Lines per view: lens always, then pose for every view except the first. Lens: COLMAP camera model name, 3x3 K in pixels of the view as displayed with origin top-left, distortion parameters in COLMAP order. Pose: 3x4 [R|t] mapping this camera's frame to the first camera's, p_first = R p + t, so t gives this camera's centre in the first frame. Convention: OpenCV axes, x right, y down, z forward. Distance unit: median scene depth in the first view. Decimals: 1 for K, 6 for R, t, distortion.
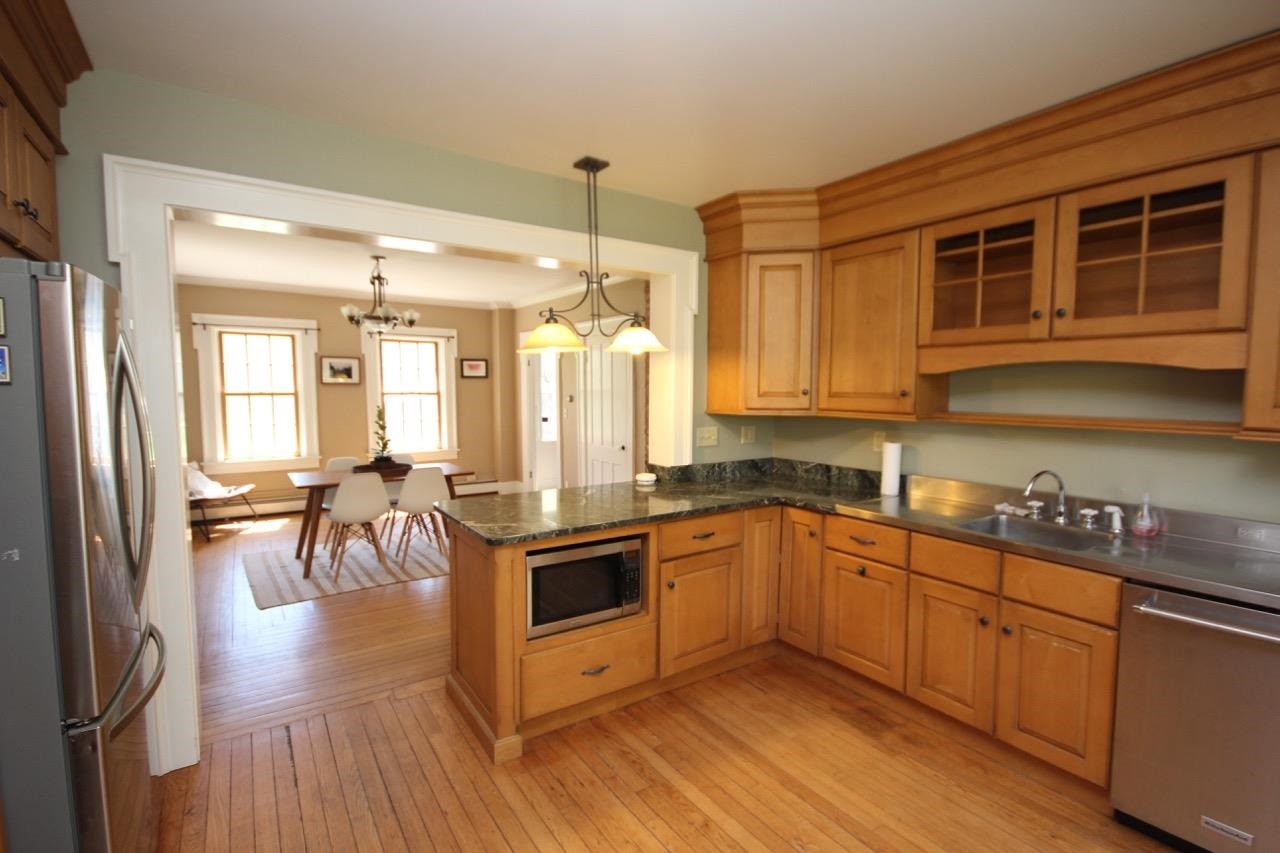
lens RADIAL K [[592.5, 0, 642.6], [0, 592.5, 430.7], [0, 0, 1]] dist [0.000648, -0.001036]
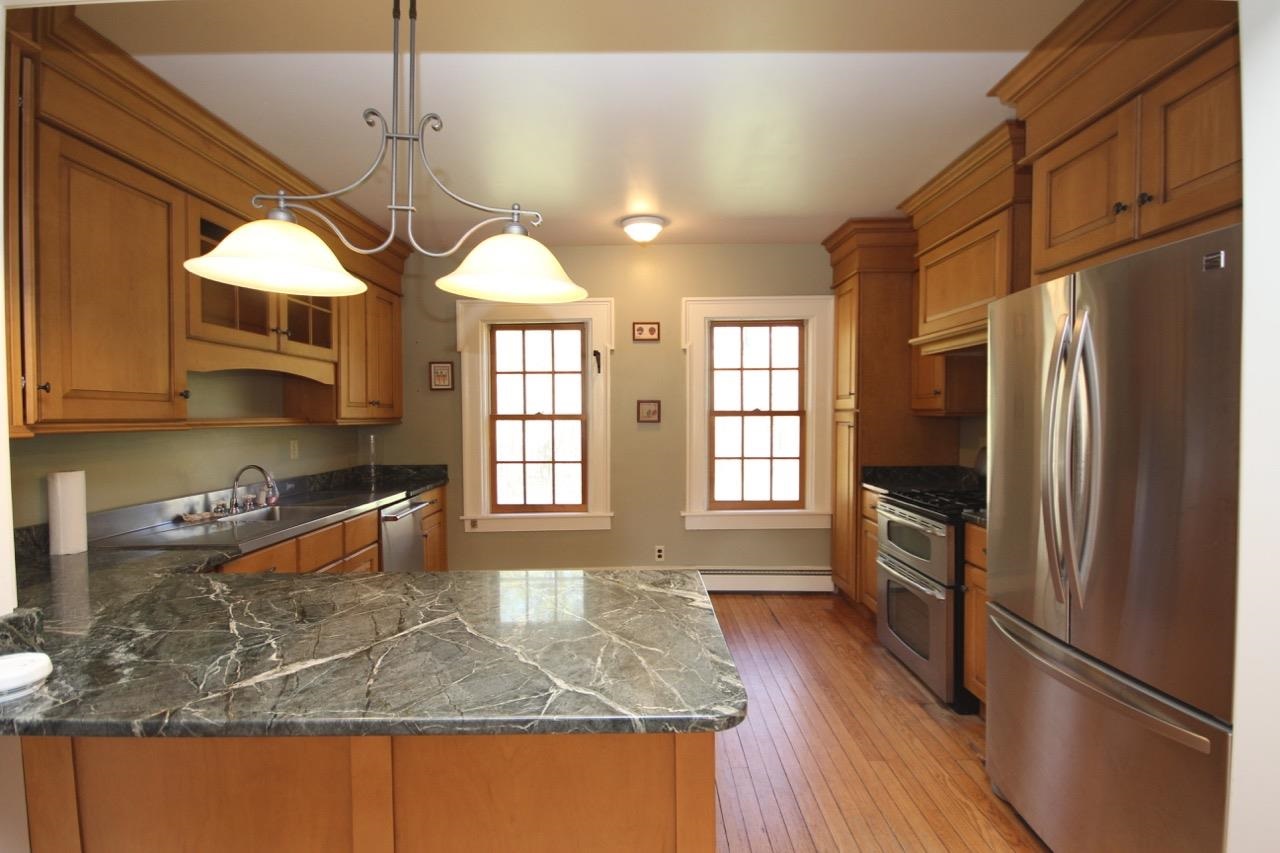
lens RADIAL K [[591.8, 0, 645.0], [0, 591.8, 431.2], [0, 0, 1]] dist [0.005294, -0.008323]
pose [[-0.831574, -0.013114, 0.555260, -0.516469], [0.046737, 0.994523, 0.093484, -0.061845], [-0.553445, 0.103690, -0.826406, 1.363825]]
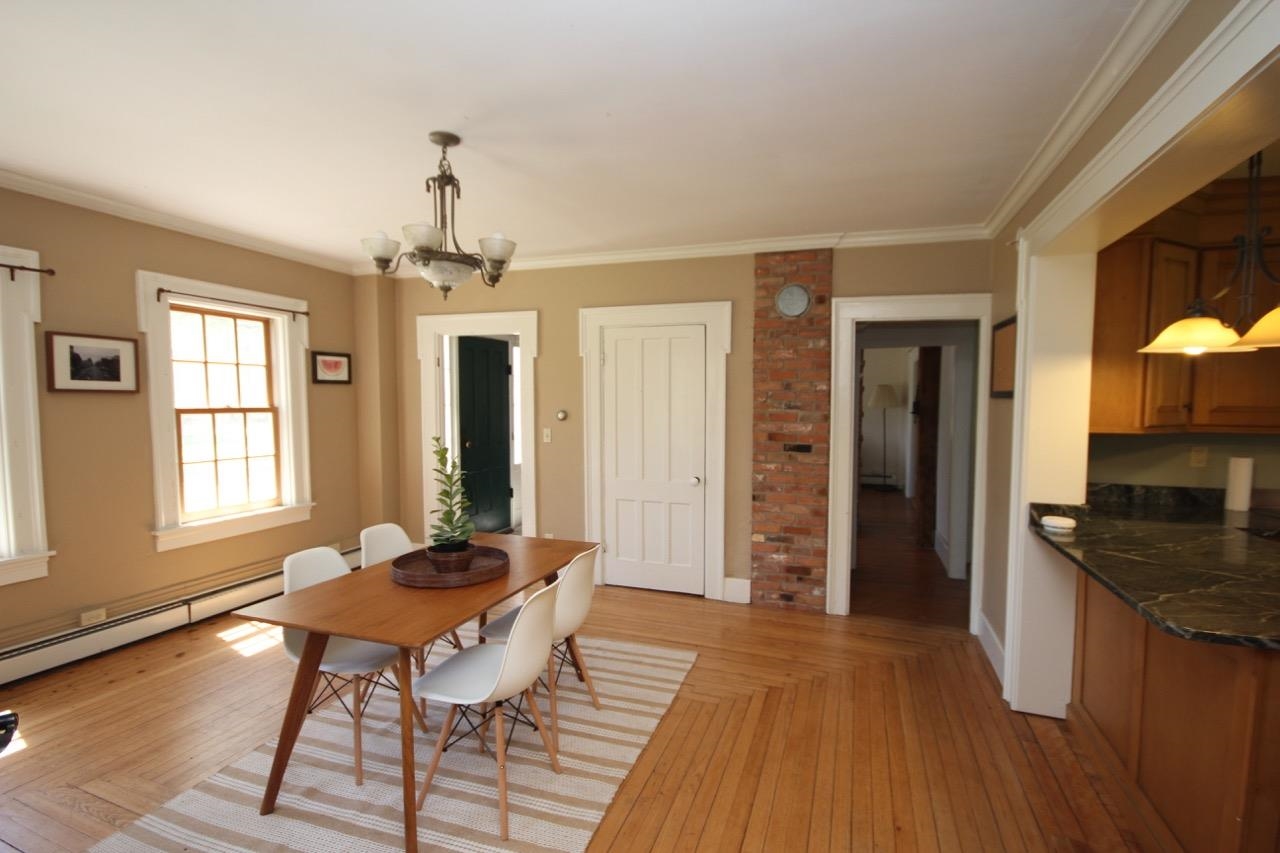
lens RADIAL K [[592.5, 0, 642.6], [0, 592.5, 430.7], [0, 0, 1]] dist [0.000648, -0.001036]
pose [[0.811434, -0.032083, 0.583563, -1.086214], [0.041793, 0.999121, -0.003183, -0.071310], [-0.582948, 0.026972, 0.812062, 0.907161]]
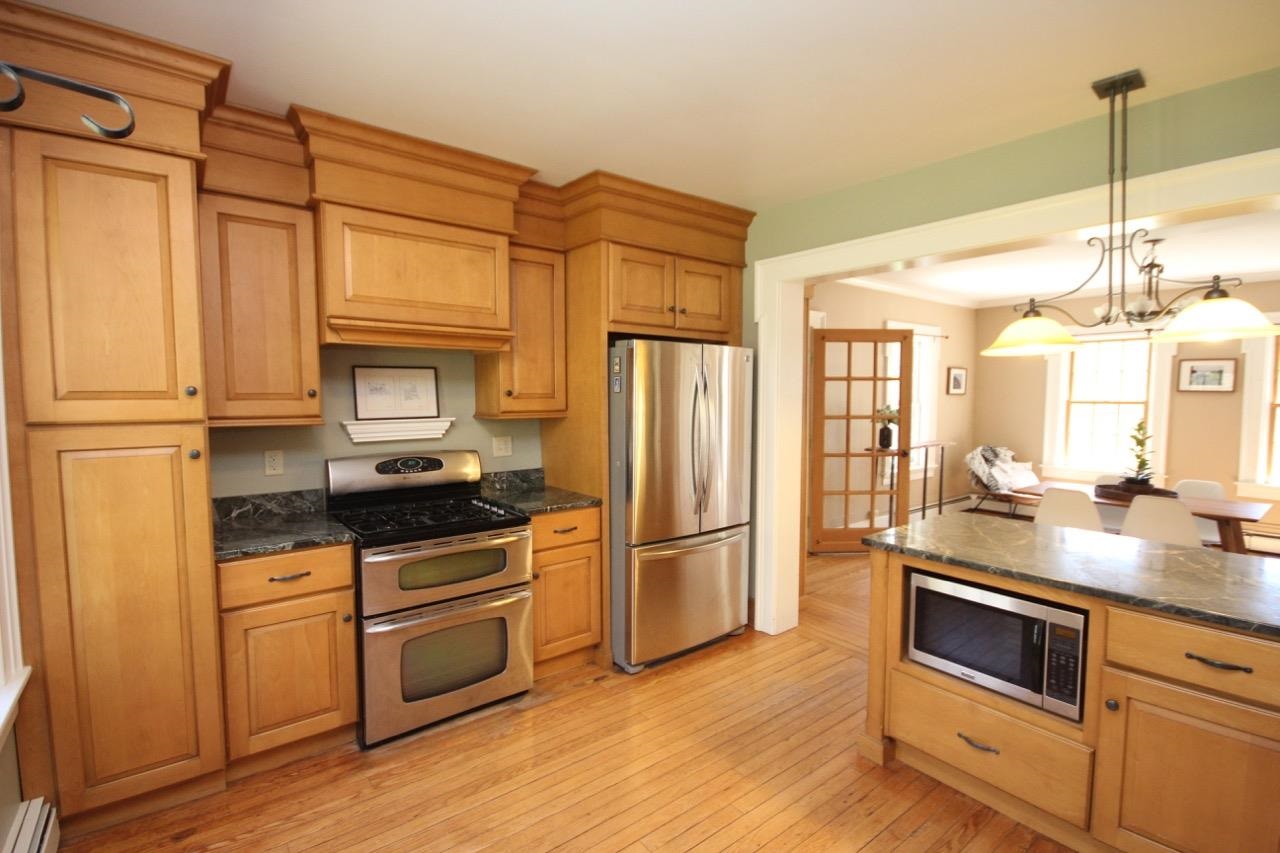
lens RADIAL K [[591.8, 0, 645.0], [0, 591.8, 431.2], [0, 0, 1]] dist [0.005294, -0.008323]
pose [[0.077611, 0.064961, -0.994865, 0.622681], [-0.077426, 0.995254, 0.058946, -0.032589], [0.993973, 0.072453, 0.082272, 0.420228]]
